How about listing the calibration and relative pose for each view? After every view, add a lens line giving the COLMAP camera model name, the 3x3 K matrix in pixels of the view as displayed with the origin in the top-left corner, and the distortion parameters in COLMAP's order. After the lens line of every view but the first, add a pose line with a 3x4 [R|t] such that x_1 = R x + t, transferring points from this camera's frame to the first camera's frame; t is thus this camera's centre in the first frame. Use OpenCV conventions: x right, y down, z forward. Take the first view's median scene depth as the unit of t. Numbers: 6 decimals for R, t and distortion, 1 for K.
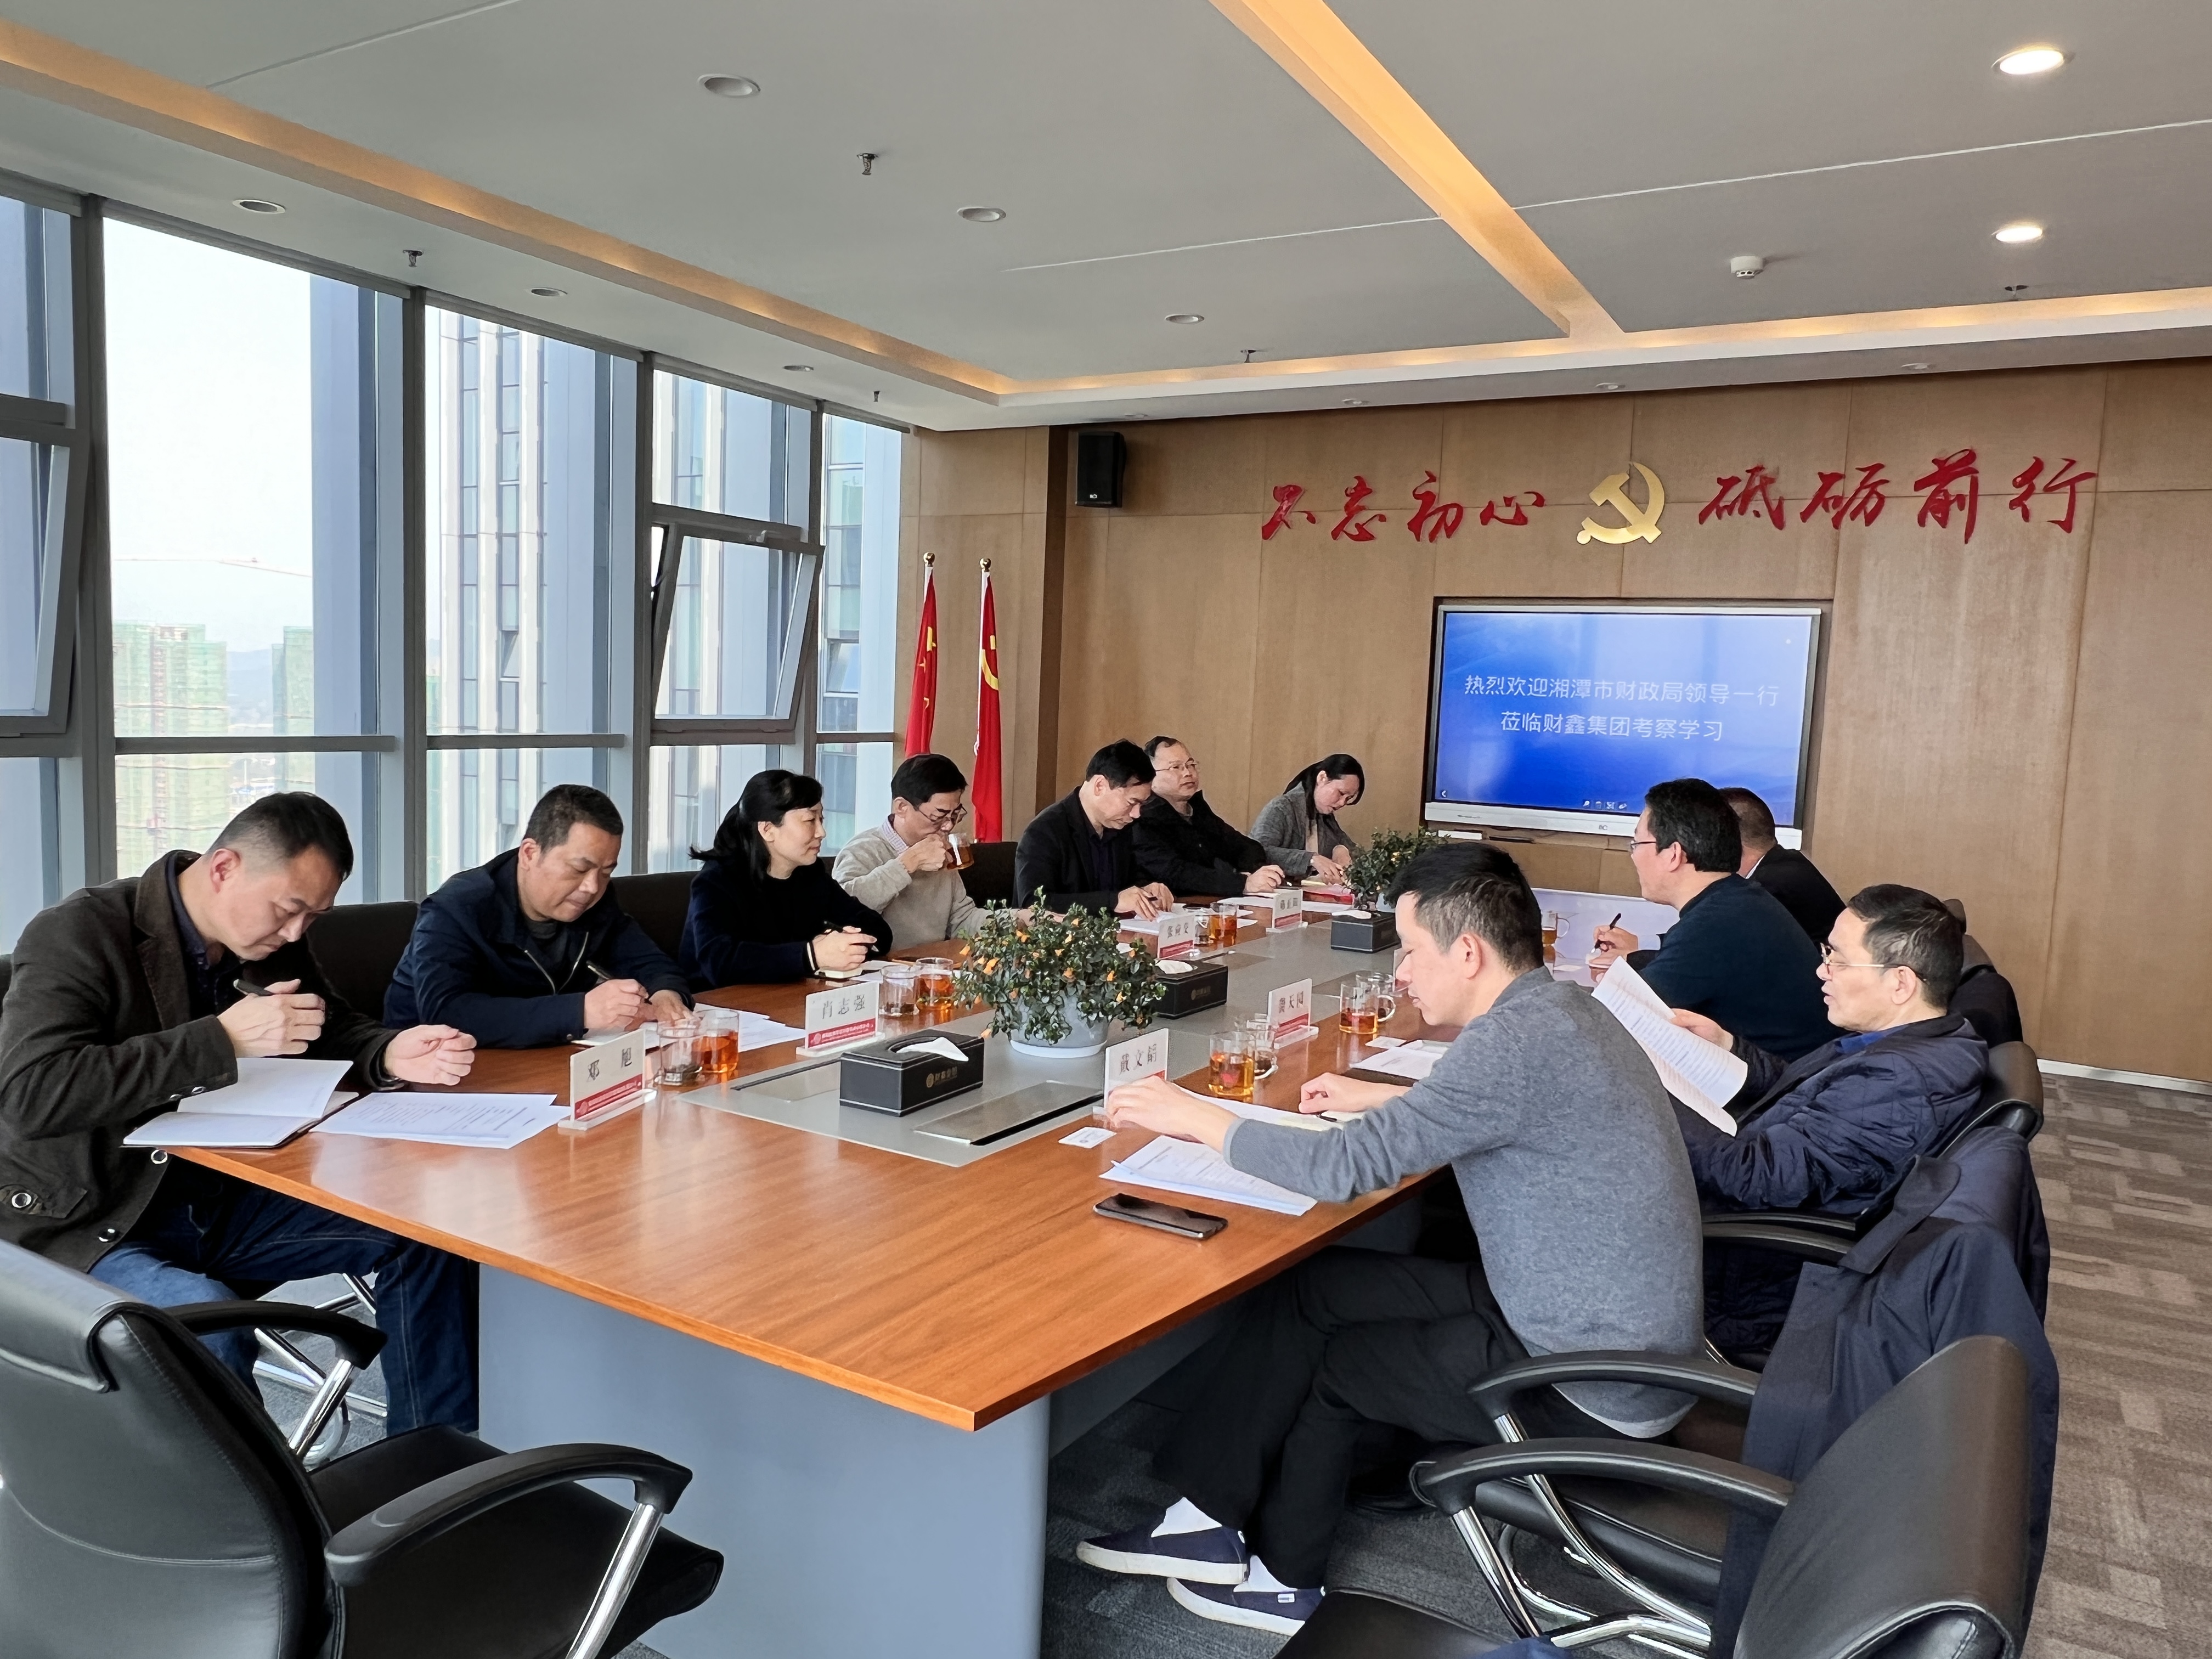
lens RADIAL K [[1528.7, 0, 1084.2], [0, 1528.7, 845.1], [0, 0, 1]] dist [-0.000595, -0.002317]
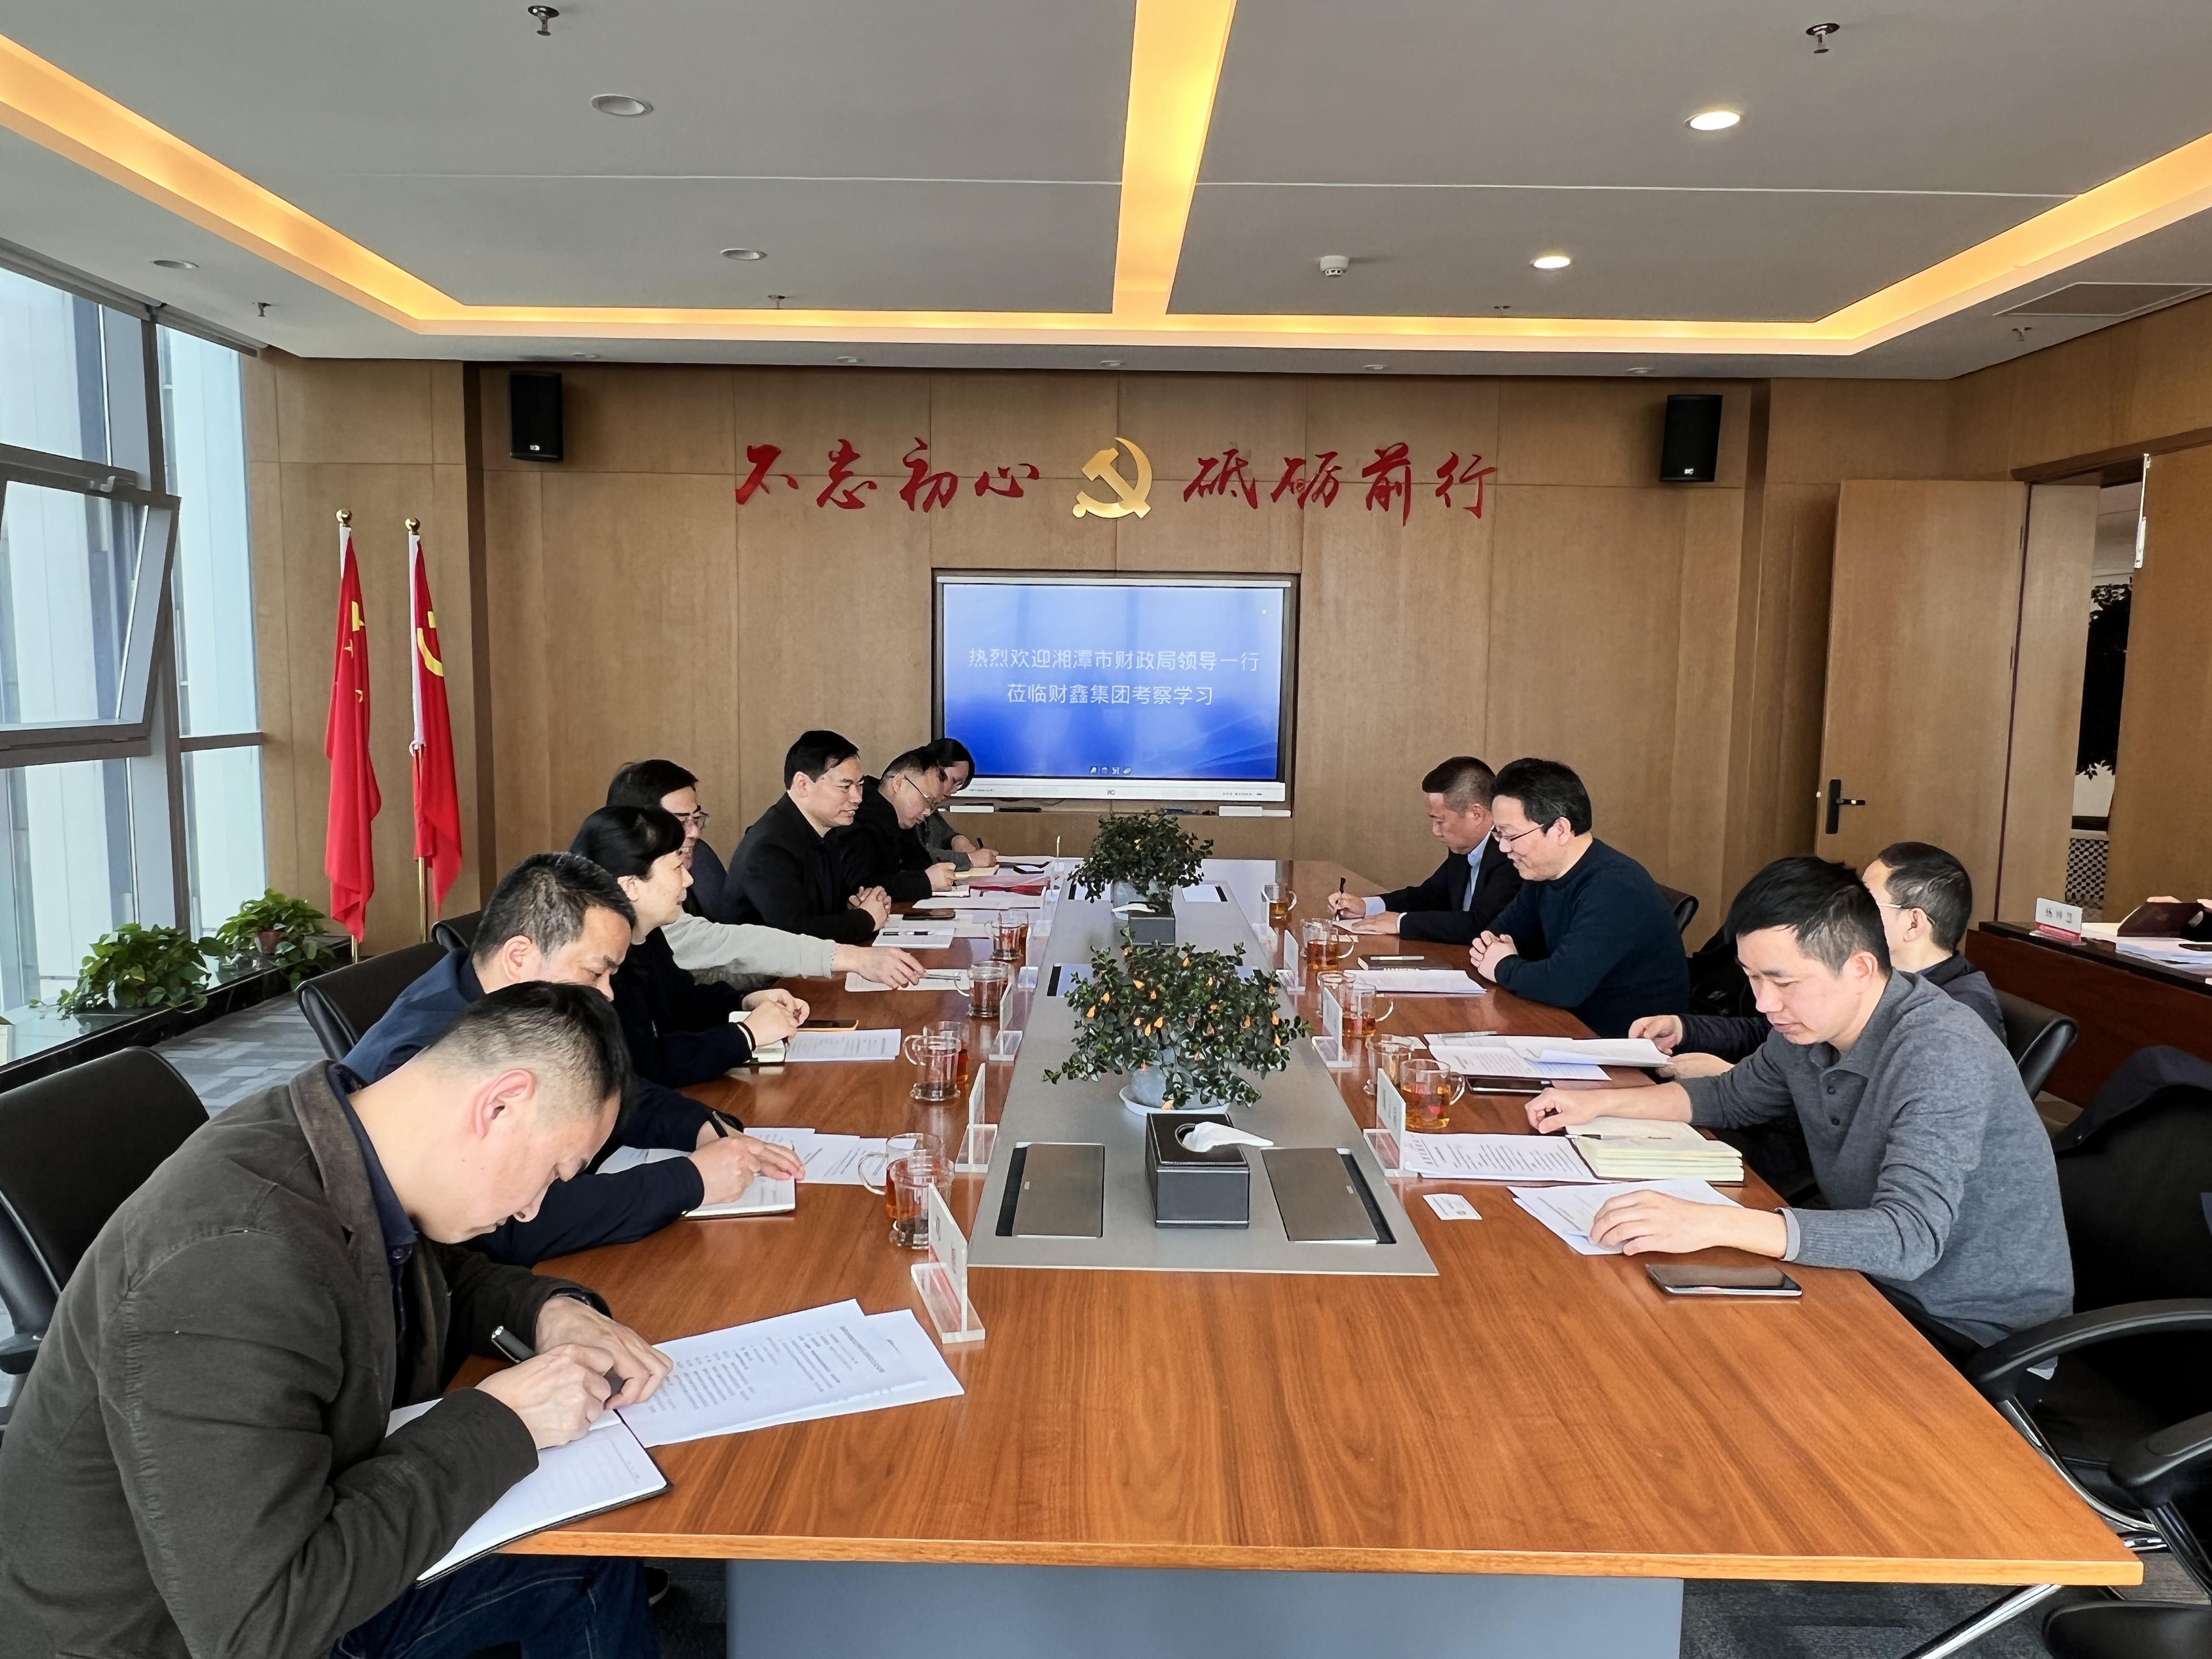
lens RADIAL K [[1528.7, 0, 1084.2], [0, 1528.7, 845.1], [0, 0, 1]] dist [-0.000595, -0.002317]
pose [[0.863405, -0.085471, 0.497219, -0.214469], [0.073015, 0.996338, 0.044482, -0.025803], [-0.499200, -0.002101, 0.866484, 0.120600]]
